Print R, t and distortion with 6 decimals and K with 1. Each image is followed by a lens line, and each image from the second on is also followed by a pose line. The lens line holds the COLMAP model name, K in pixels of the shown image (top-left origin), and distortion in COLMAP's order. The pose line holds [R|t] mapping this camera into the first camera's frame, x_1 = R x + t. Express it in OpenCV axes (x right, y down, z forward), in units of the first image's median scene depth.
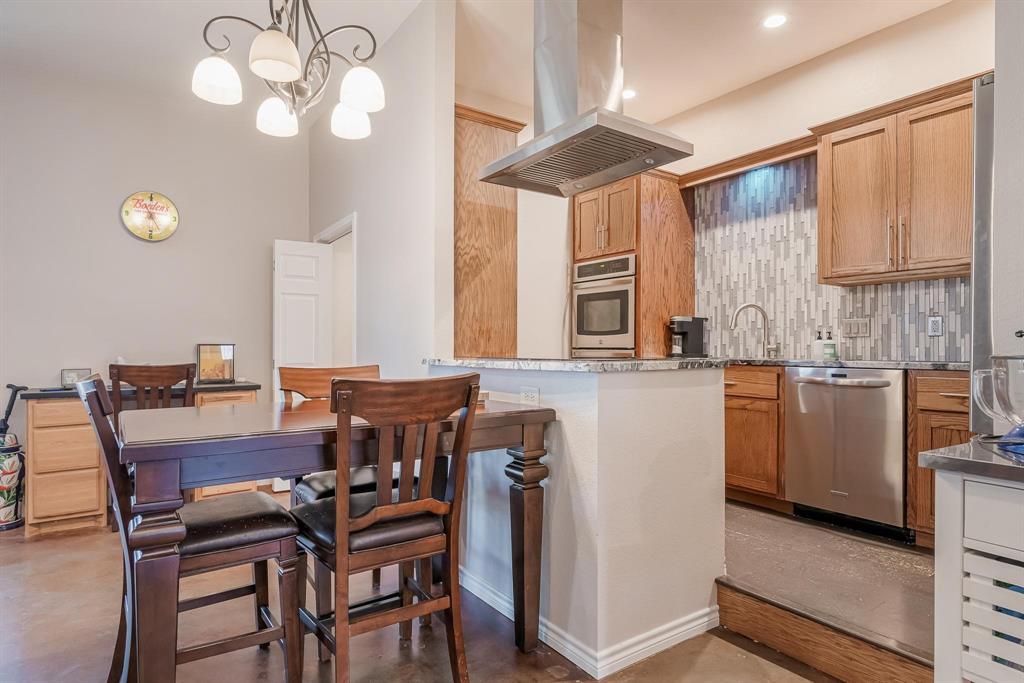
lens RADIAL K [[572.9, 0, 526.8], [0, 572.9, 343.4], [0, 0, 1]] dist [-0.004272, -0.001291]
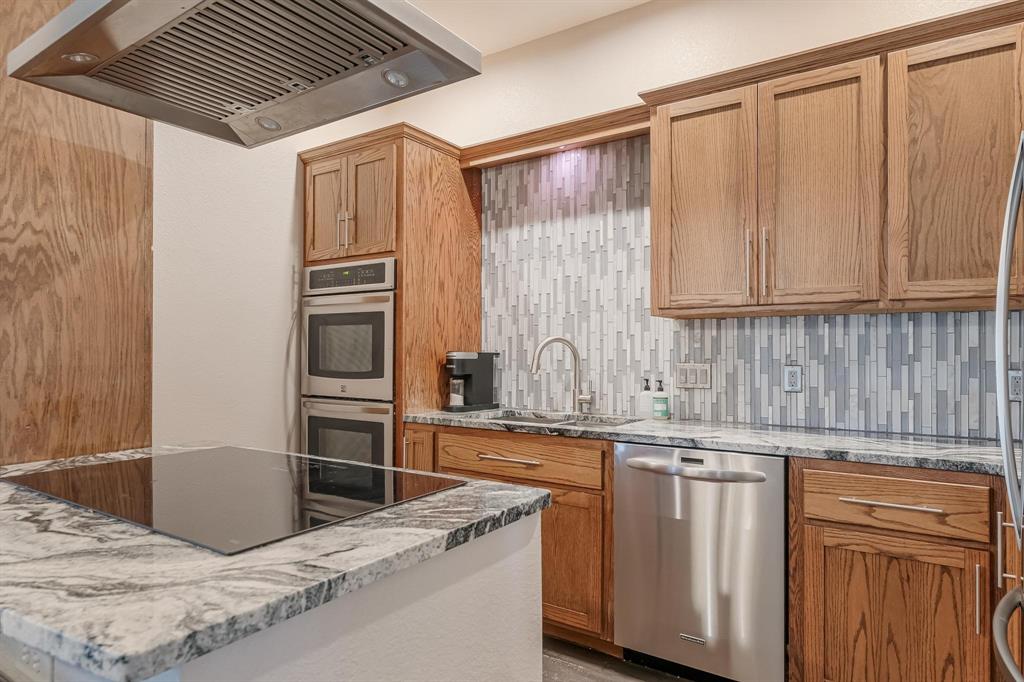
lens RADIAL K [[598.8, 0, 538.4], [0, 598.8, 345.4], [0, 0, 1]] dist [-0.016477, 0.000631]
pose [[0.927979, 0.001738, 0.372629, 0.091451], [-0.000787, 0.999996, -0.002704, -0.056701], [-0.372632, 0.002216, 0.927977, 0.317229]]
